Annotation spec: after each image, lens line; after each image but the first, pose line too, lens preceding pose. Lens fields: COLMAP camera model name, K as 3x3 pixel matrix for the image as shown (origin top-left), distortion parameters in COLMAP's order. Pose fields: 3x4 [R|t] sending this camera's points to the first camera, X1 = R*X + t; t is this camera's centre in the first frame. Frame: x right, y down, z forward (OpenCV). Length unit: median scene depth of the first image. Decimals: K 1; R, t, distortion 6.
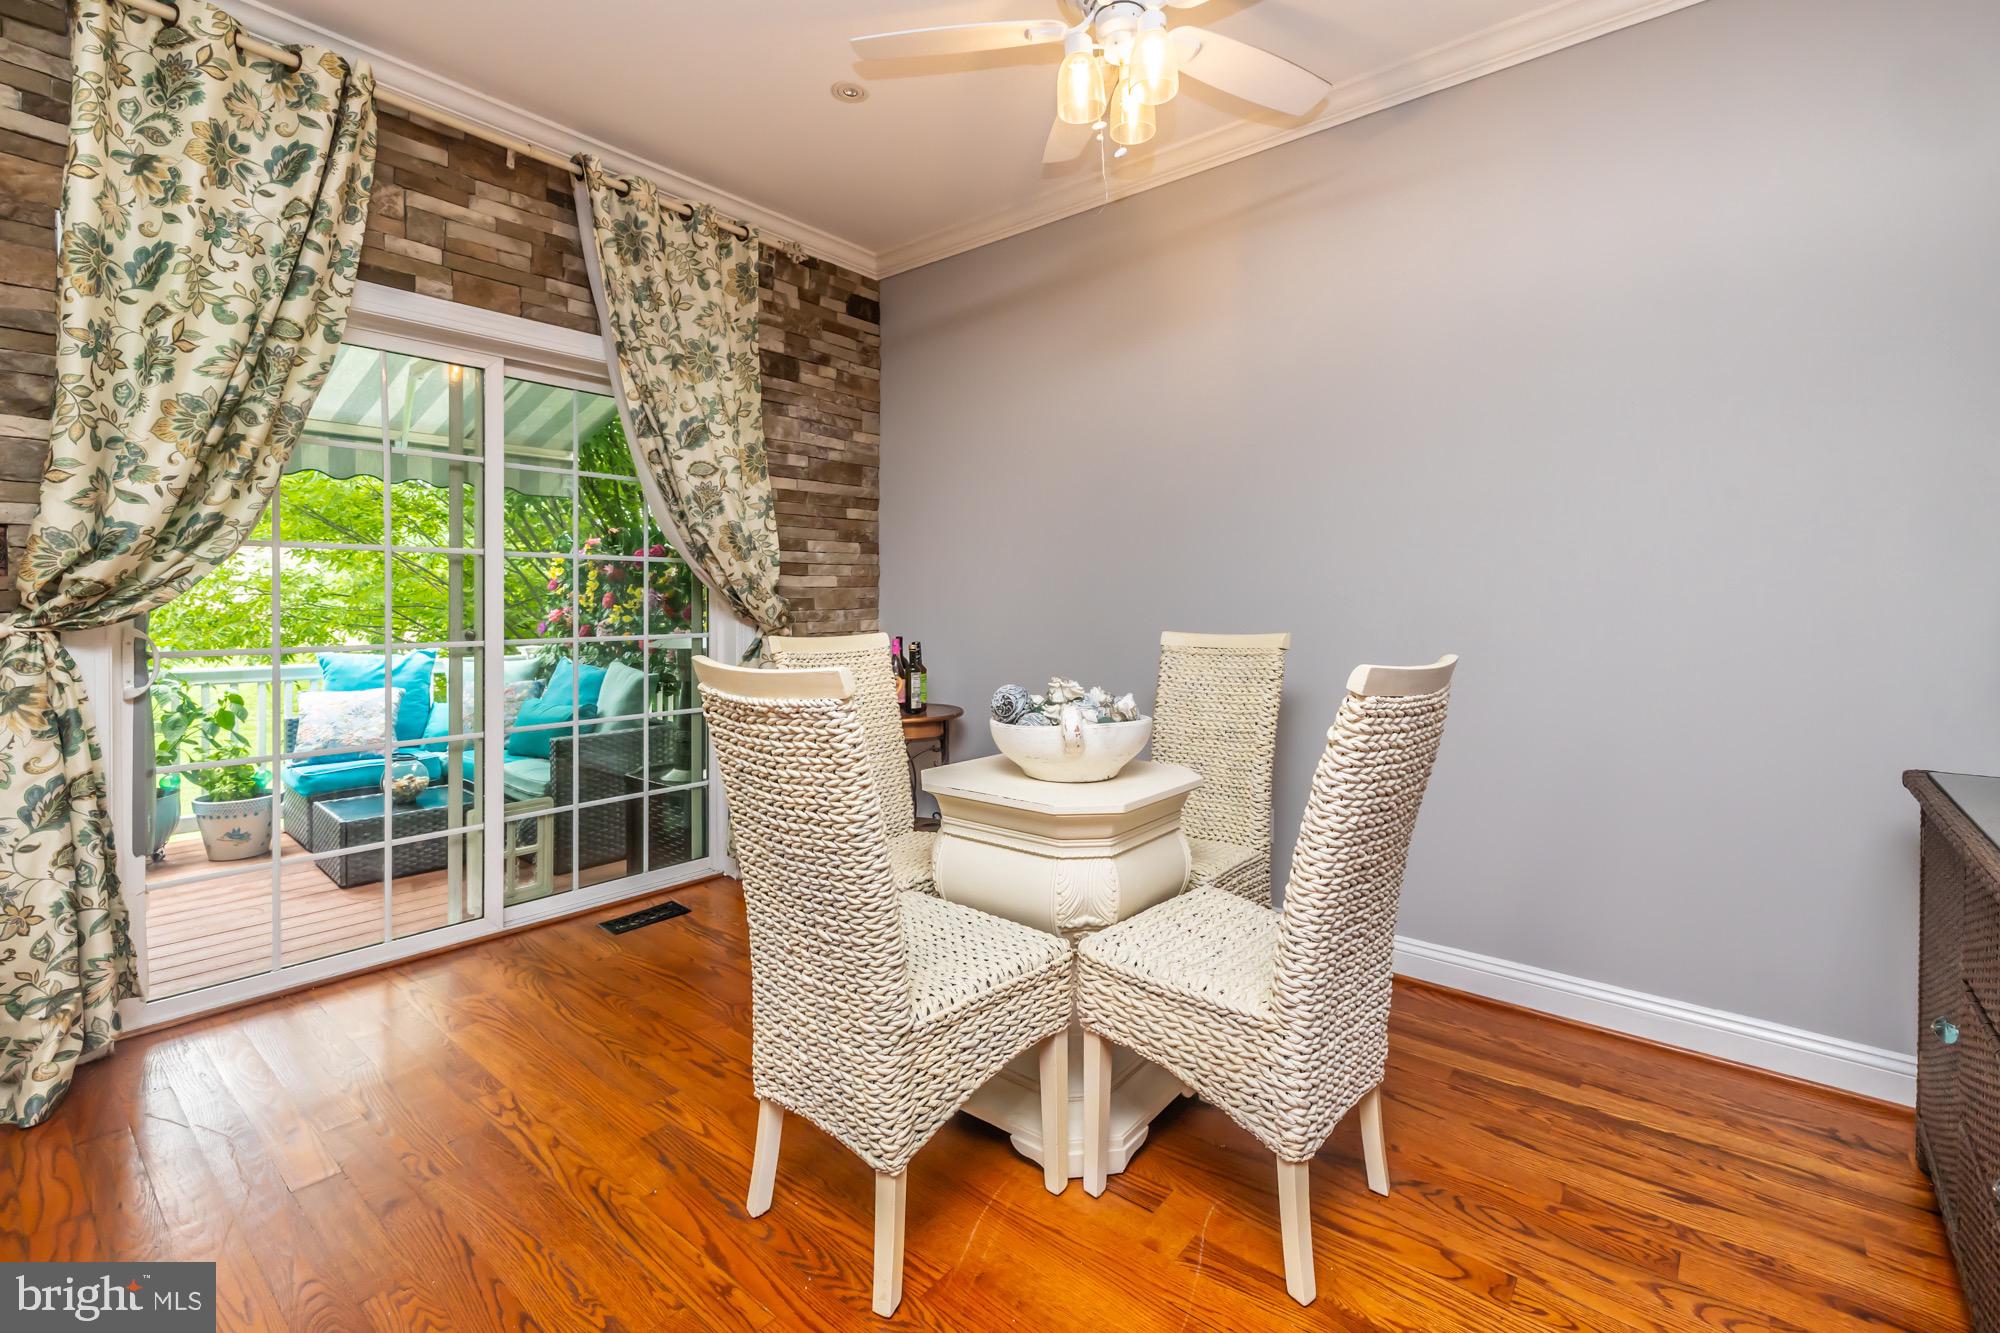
lens RADIAL K [[887.7, 0, 1017.1], [0, 887.7, 612.2], [0, 0, 1]] dist [0.001207, -0.000050]
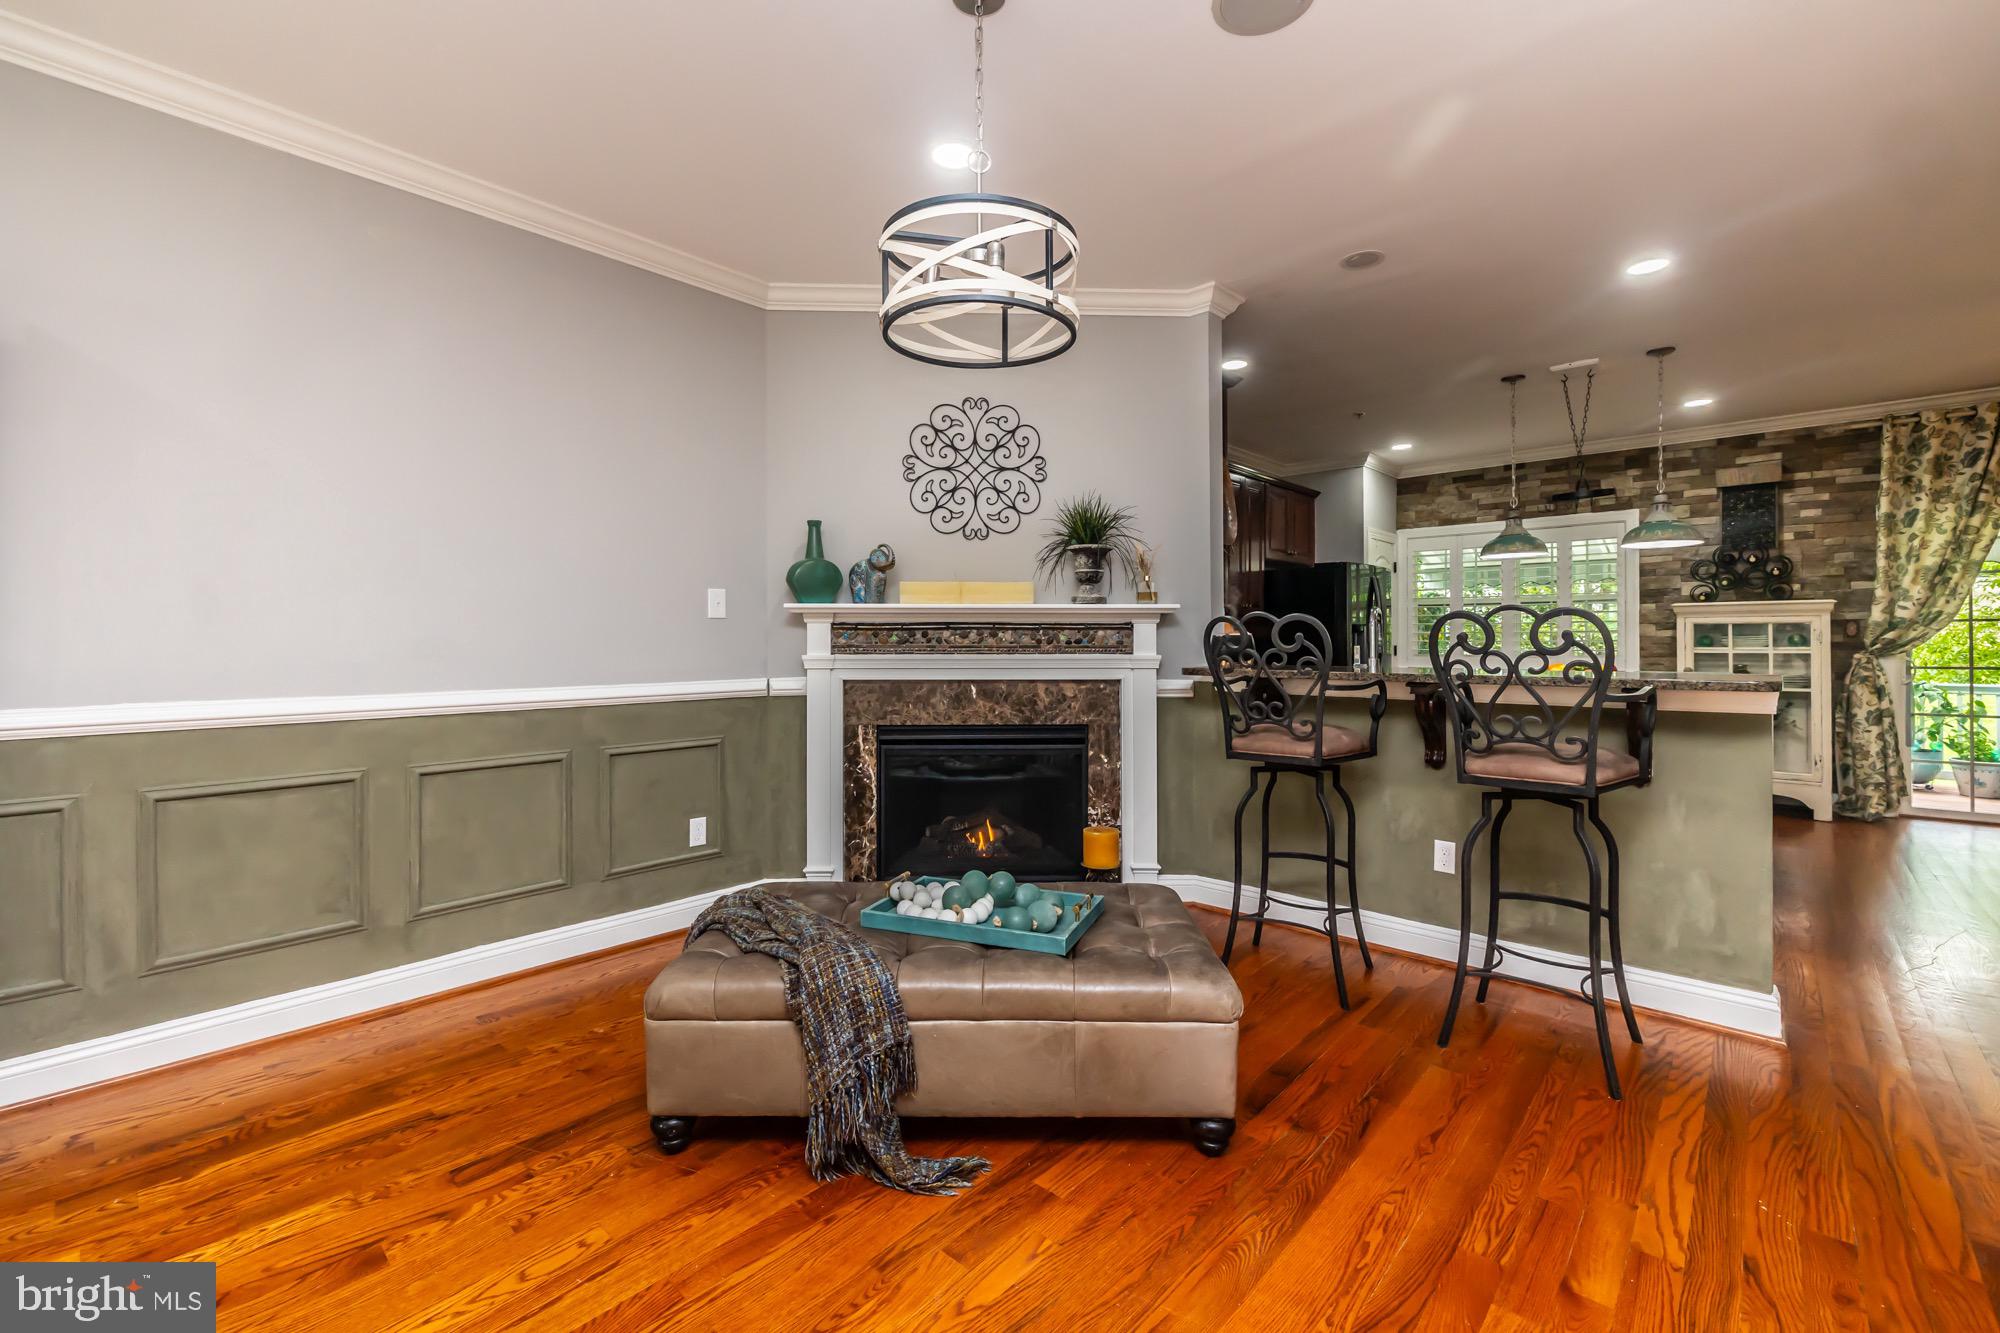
lens RADIAL K [[845.9, 0, 999.2], [0, 845.9, 634.6], [0, 0, 1]] dist [-0.002836, -0.000253]
pose [[-0.051612, -0.012568, -0.998588, 1.637958], [-0.005042, 0.999911, -0.012324, -0.001448], [0.998654, 0.004399, -0.051671, -1.550631]]
